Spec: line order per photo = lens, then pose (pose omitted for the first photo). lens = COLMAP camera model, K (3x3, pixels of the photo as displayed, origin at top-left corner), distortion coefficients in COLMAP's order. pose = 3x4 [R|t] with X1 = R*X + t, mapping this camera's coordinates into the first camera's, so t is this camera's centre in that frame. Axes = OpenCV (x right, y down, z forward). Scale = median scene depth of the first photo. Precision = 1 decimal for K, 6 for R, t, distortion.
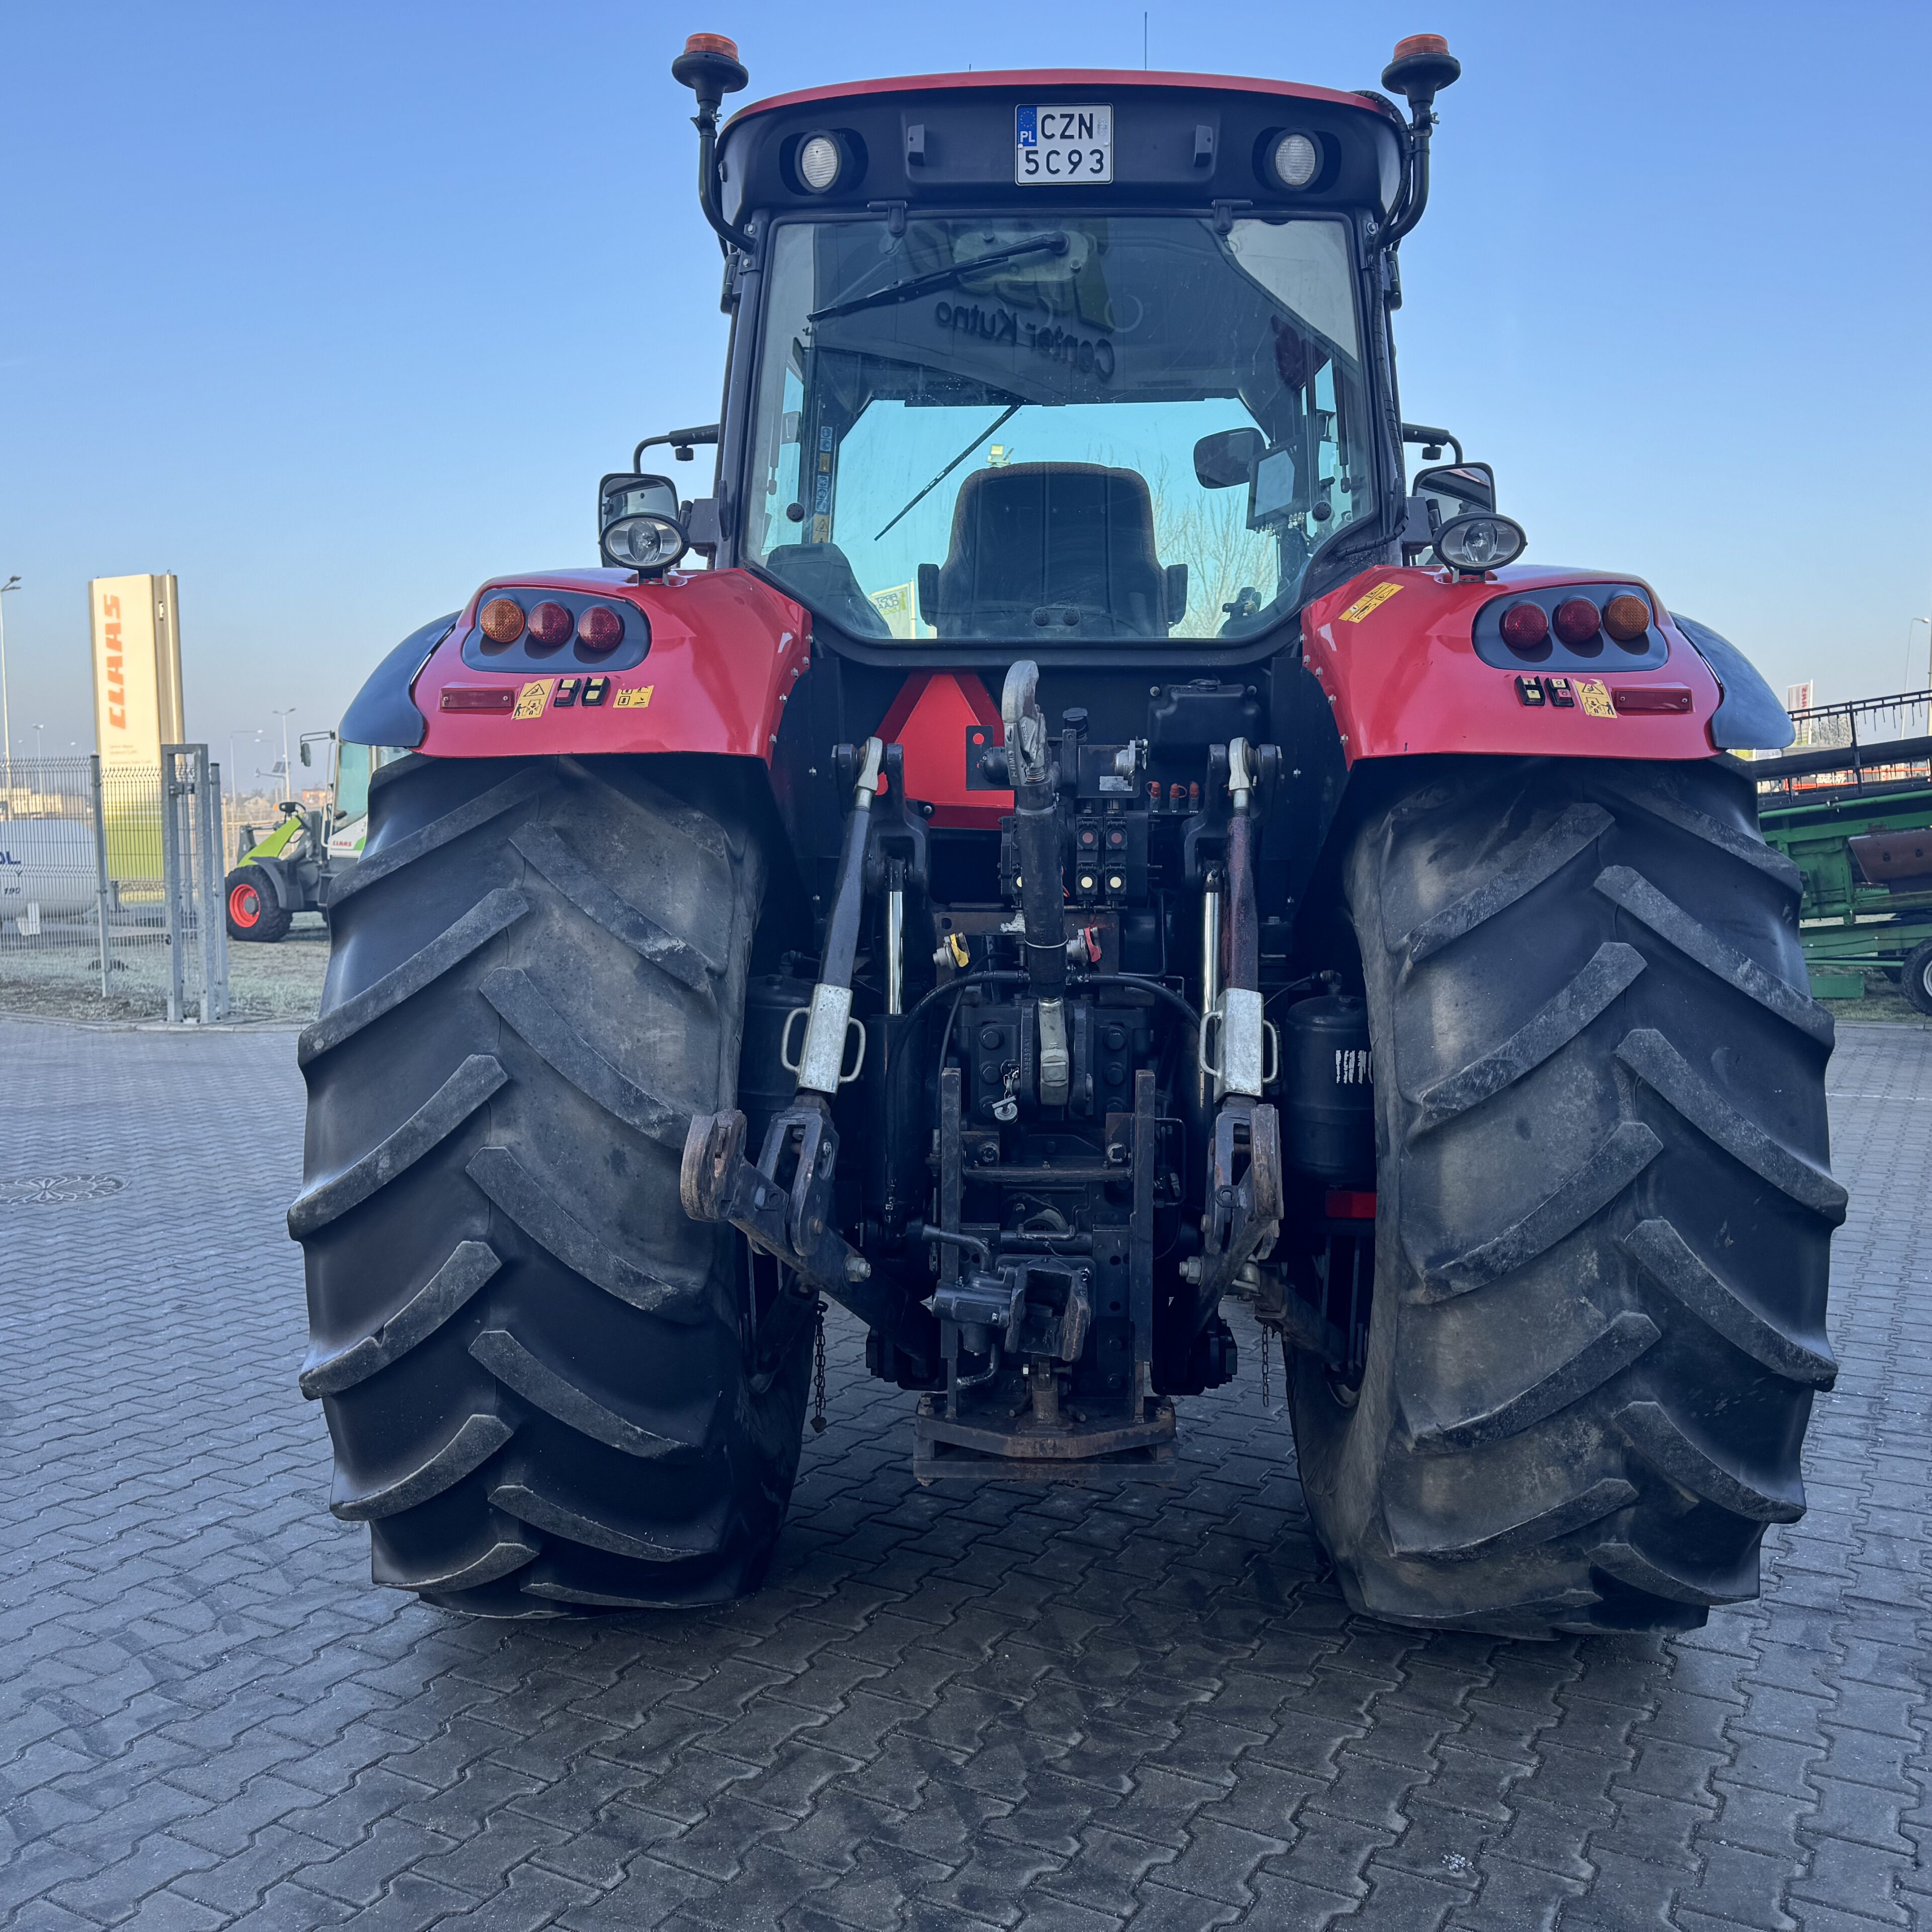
lens RADIAL K [[1678.4, 0, 974.3], [0, 1678.4, 960.6], [0, 0, 1]] dist [0.145445, -0.245314]
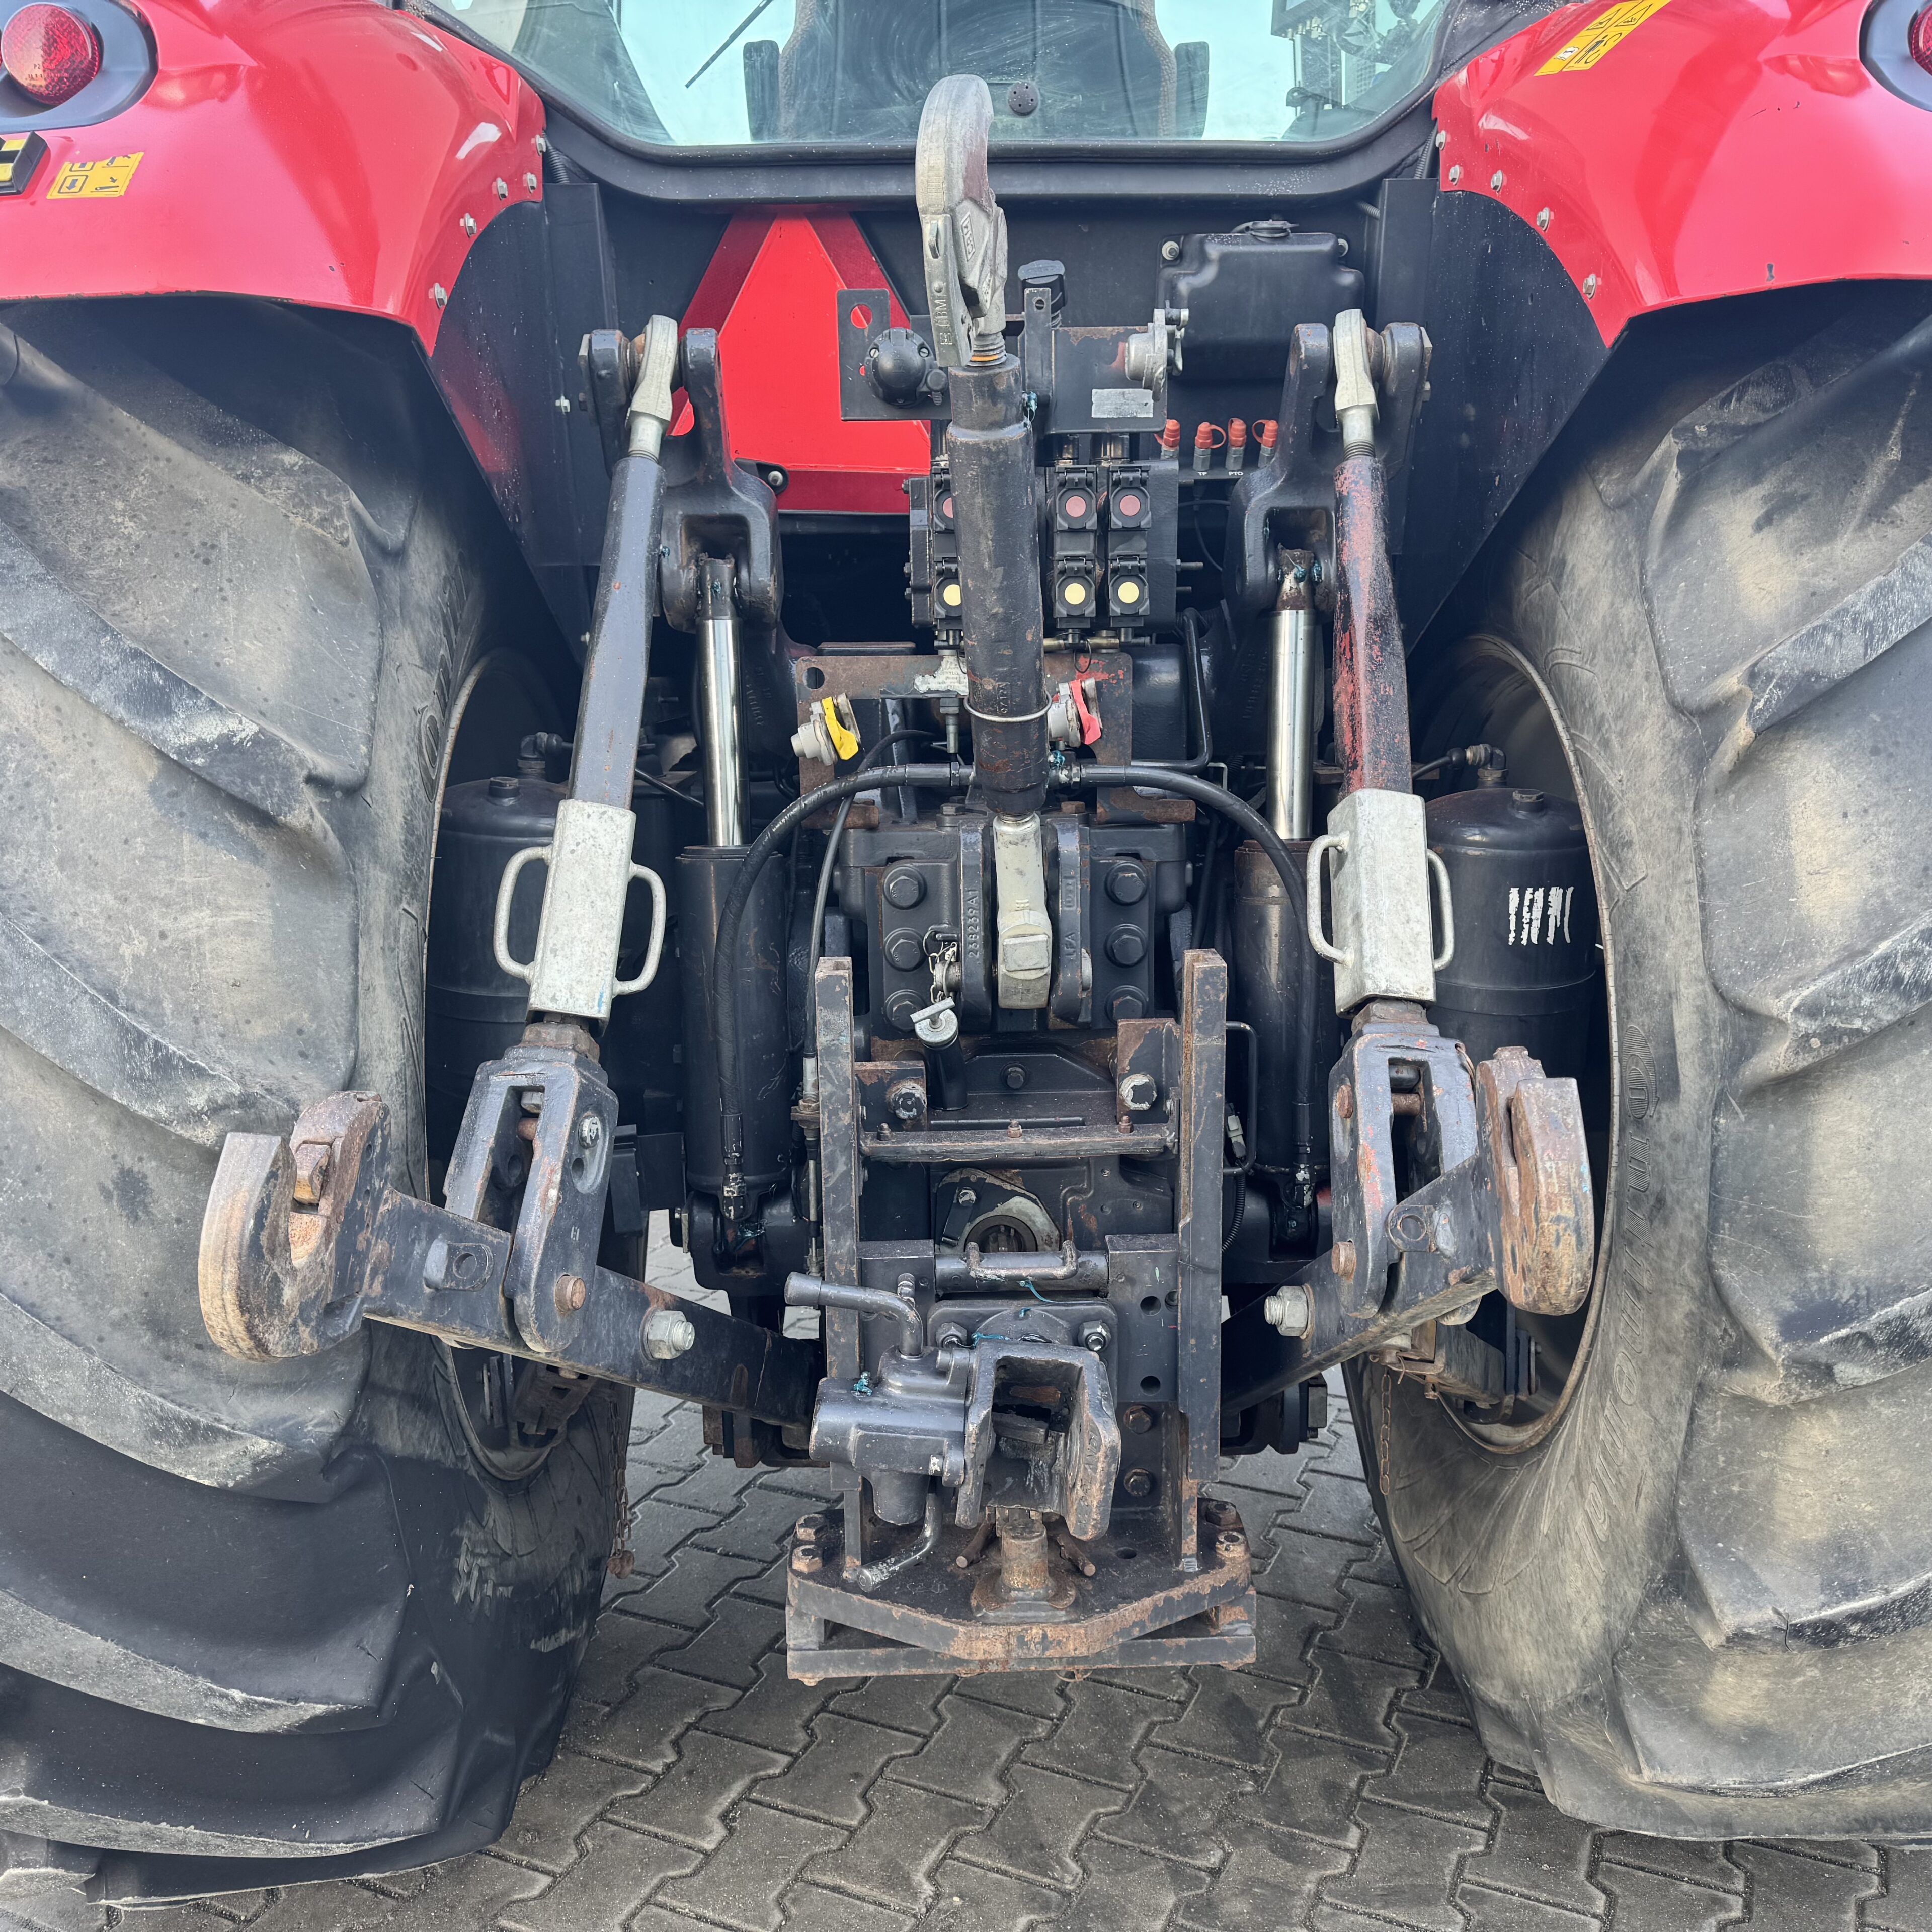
lens RADIAL K [[1678.4, 0, 974.3], [0, 1678.4, 960.6], [0, 0, 1]] dist [0.145445, -0.245314]
pose [[0.997250, -0.032302, 0.066700, -0.004762], [0.022857, 0.990196, 0.137802, -0.006063], [-0.070498, -0.135898, 0.988211, 0.480224]]
